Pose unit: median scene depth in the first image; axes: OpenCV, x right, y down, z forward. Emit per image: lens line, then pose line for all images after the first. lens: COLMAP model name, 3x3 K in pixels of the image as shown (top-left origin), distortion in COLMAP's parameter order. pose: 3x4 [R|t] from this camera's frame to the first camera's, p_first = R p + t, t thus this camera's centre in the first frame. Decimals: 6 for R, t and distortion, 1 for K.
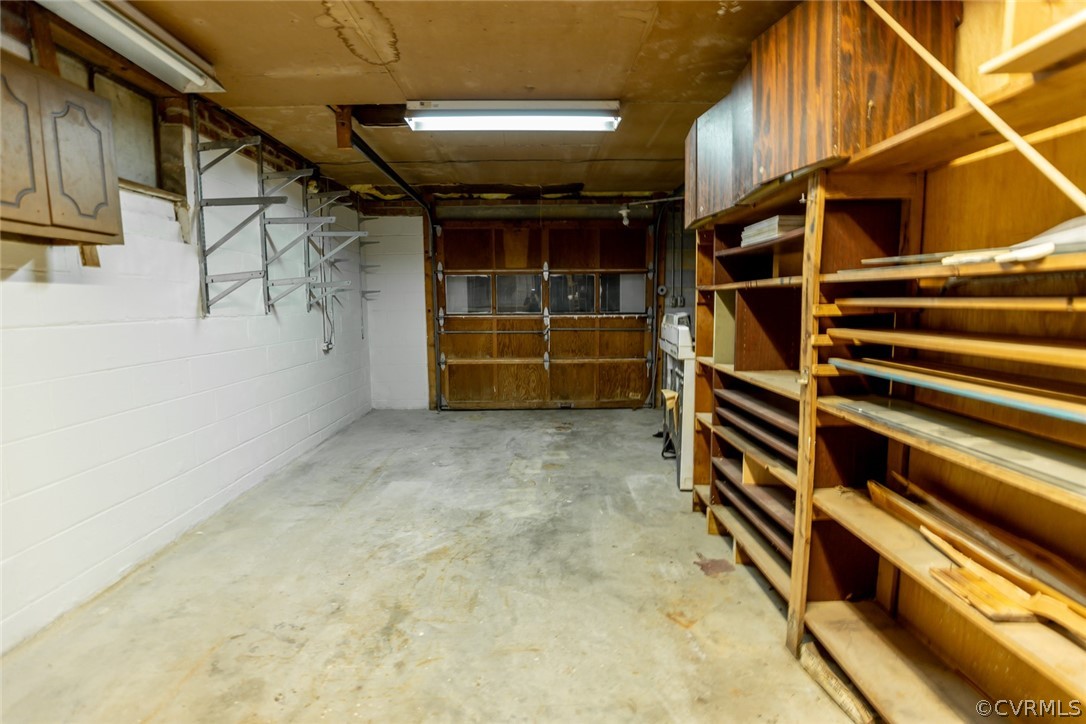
lens RADIAL K [[494.9, 0, 543.0], [0, 494.9, 367.0], [0, 0, 1]] dist [-0.031033, 0.001365]
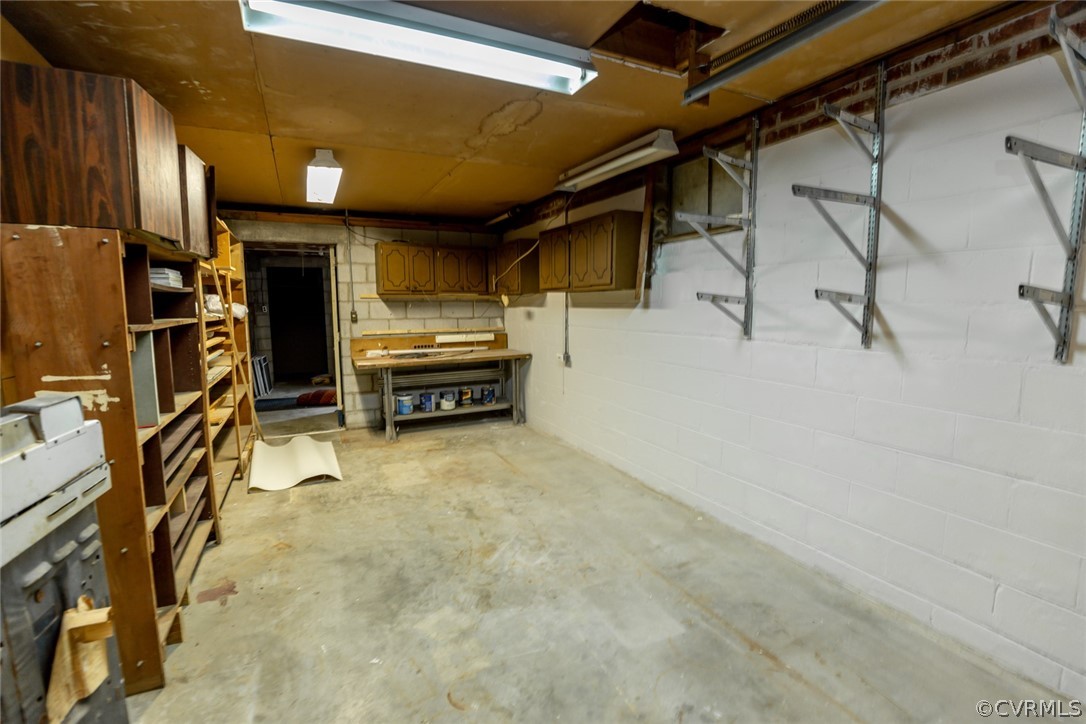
lens RADIAL K [[494.9, 0, 543.0], [0, 494.9, 367.0], [0, 0, 1]] dist [-0.031033, 0.001365]
pose [[-0.904811, 0.067458, -0.420435, 0.118572], [-0.041882, 0.968485, 0.245527, -0.310570], [0.423748, 0.239764, -0.873471, 1.925548]]
